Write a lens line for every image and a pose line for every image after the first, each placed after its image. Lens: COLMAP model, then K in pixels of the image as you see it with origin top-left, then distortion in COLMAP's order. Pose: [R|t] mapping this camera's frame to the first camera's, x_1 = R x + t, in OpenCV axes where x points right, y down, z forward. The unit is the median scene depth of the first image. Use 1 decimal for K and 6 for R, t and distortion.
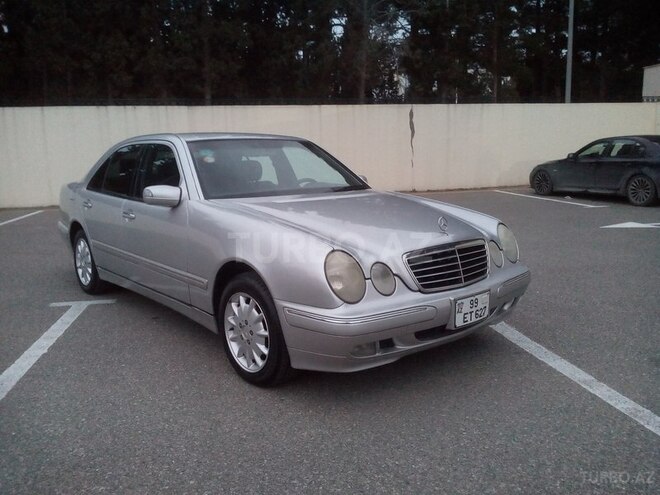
lens RADIAL K [[562.9, 0, 337.3], [0, 562.9, 246.5], [0, 0, 1]] dist [0.013476, -0.023693]
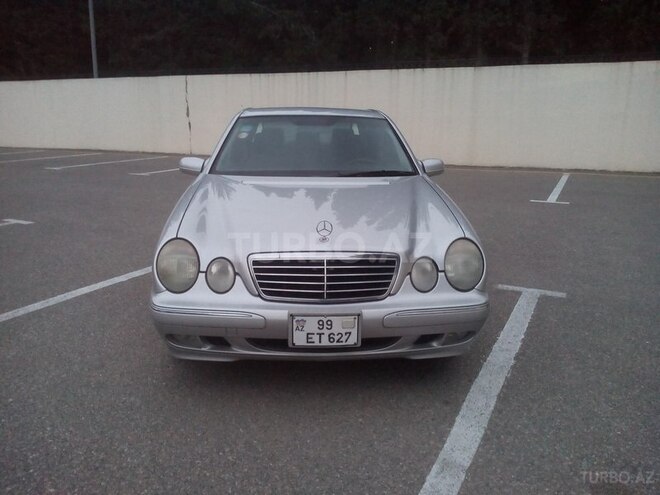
lens RADIAL K [[562.9, 0, 334.9], [0, 562.9, 250.8], [0, 0, 1]] dist [0.013476, -0.023693]
pose [[0.793111, 0.172720, -0.584074, 0.724048], [-0.124511, 0.984676, 0.122111, -0.115274], [0.596214, -0.024124, 0.802463, 0.313263]]
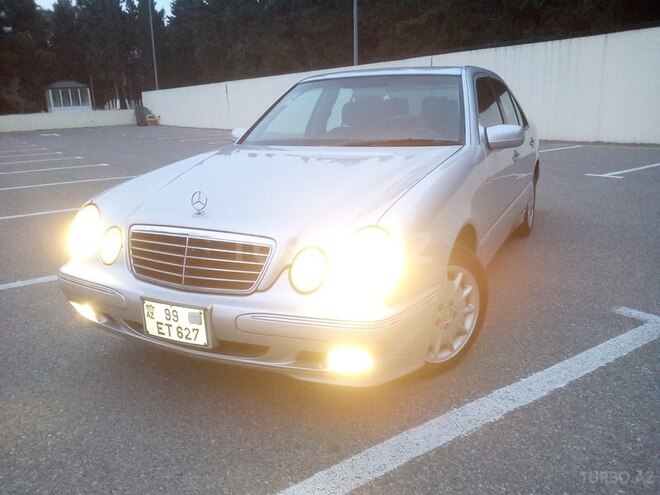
lens RADIAL K [[562.9, 0, 328.1], [0, 562.9, 243.6], [0, 0, 1]] dist [0.013476, -0.023693]
pose [[0.374977, 0.234586, -0.896862, 0.921152], [-0.127568, 0.971307, 0.200722, -0.153966], [0.918215, 0.039144, 0.394144, 0.878539]]
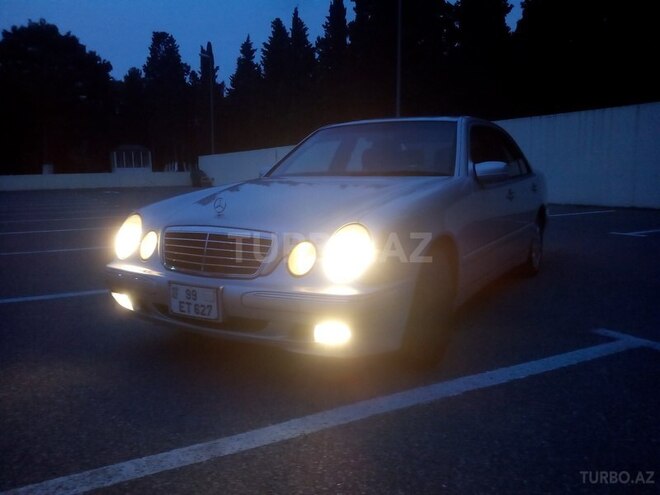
lens RADIAL K [[562.9, 0, 335.2], [0, 562.9, 246.5], [0, 0, 1]] dist [0.013476, -0.023693]
pose [[0.302975, 0.140671, -0.942559, 1.114424], [-0.150259, 0.983726, 0.098516, -0.093412], [0.941078, 0.111780, 0.319181, 0.903004]]
